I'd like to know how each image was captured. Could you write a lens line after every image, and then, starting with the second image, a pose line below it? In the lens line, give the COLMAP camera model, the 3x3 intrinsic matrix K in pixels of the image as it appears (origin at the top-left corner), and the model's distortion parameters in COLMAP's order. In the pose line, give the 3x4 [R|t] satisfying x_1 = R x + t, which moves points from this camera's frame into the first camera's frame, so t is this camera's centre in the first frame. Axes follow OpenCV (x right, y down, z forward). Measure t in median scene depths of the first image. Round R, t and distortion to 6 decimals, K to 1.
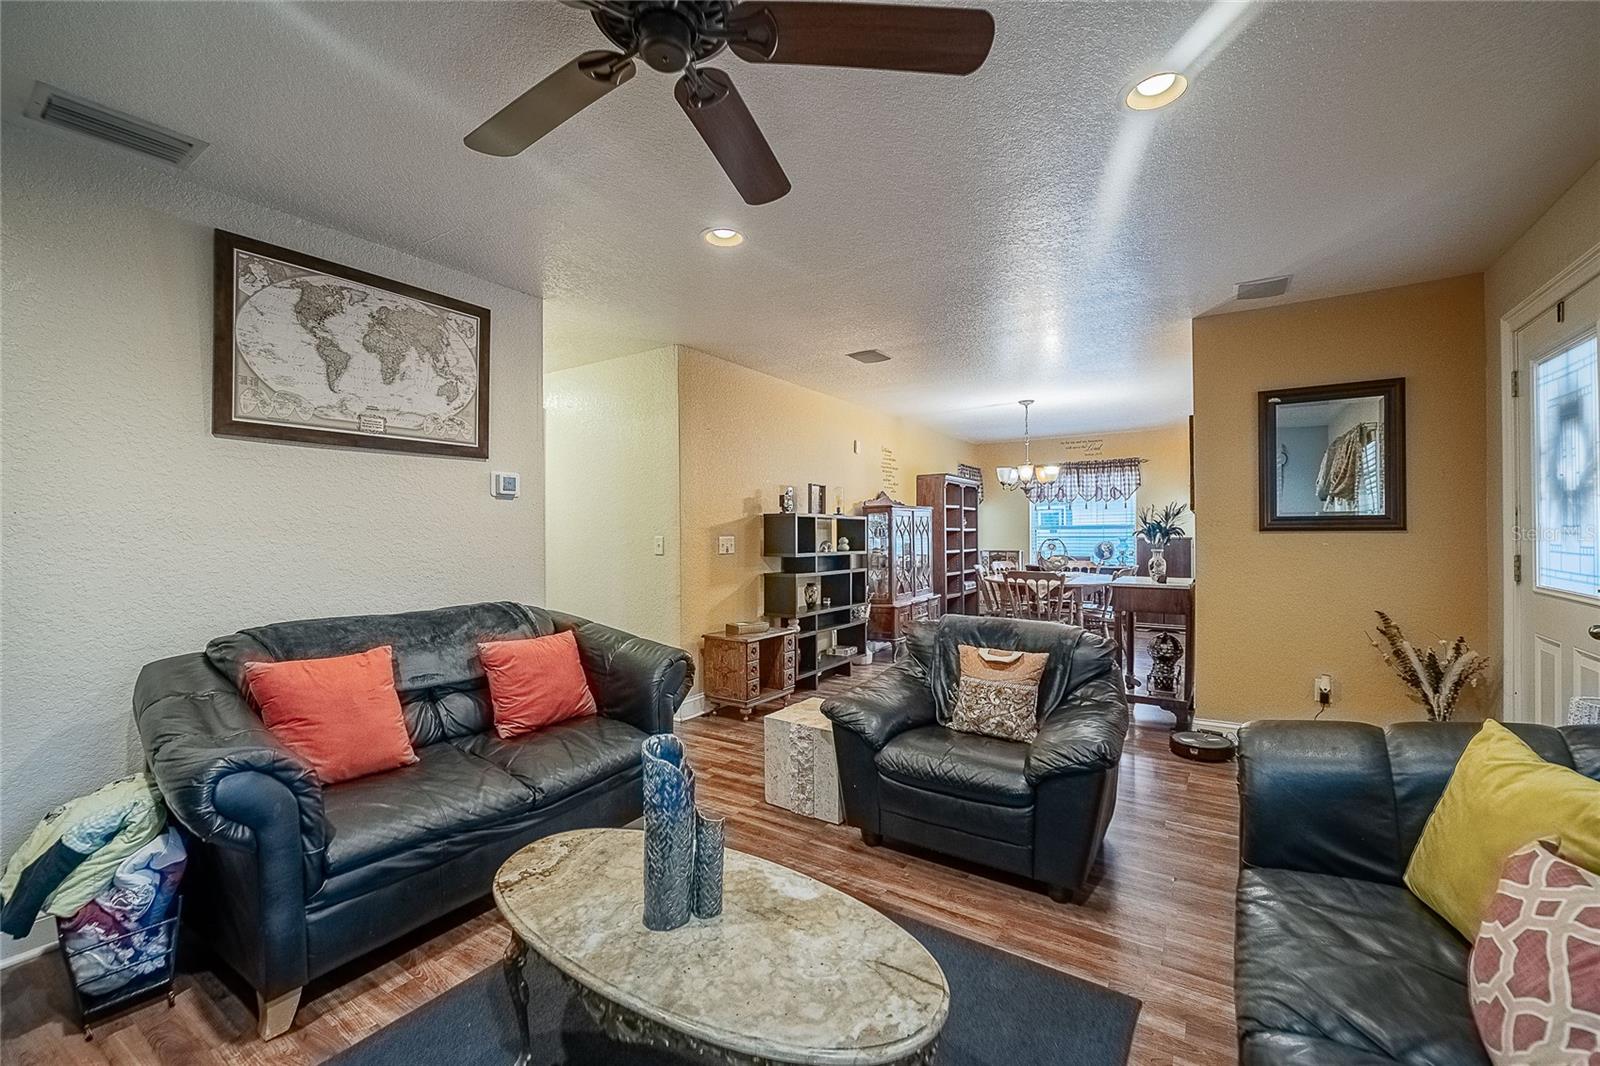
lens RADIAL K [[672.6, 0, 800.0], [0, 672.6, 533.0], [0, 0, 1]] dist [0.000653, 0.000027]
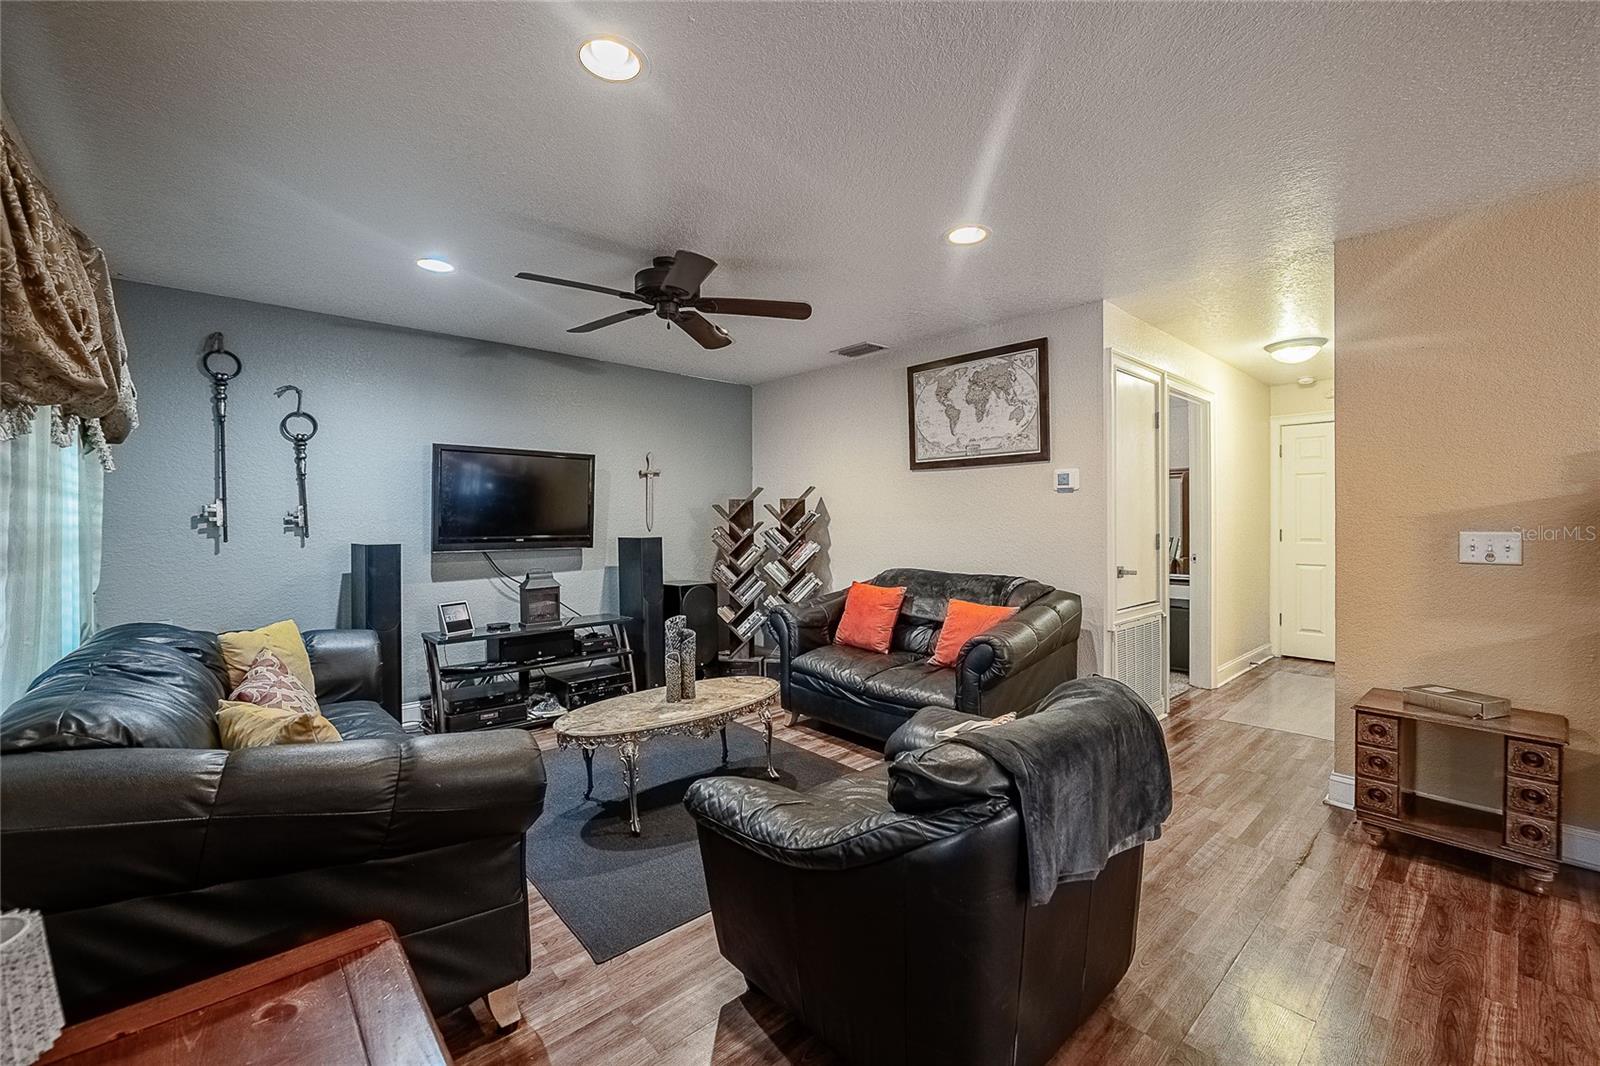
lens RADIAL K [[644.2, 0, 800.0], [0, 644.2, 533.0], [0, 0, 1]] dist [-0.000520, -0.000227]
pose [[-0.253068, 0.017015, -0.967299, 0.478305], [-0.007922, 0.999775, 0.019659, 0.000540], [0.967416, 0.012638, -0.252877, 0.534200]]
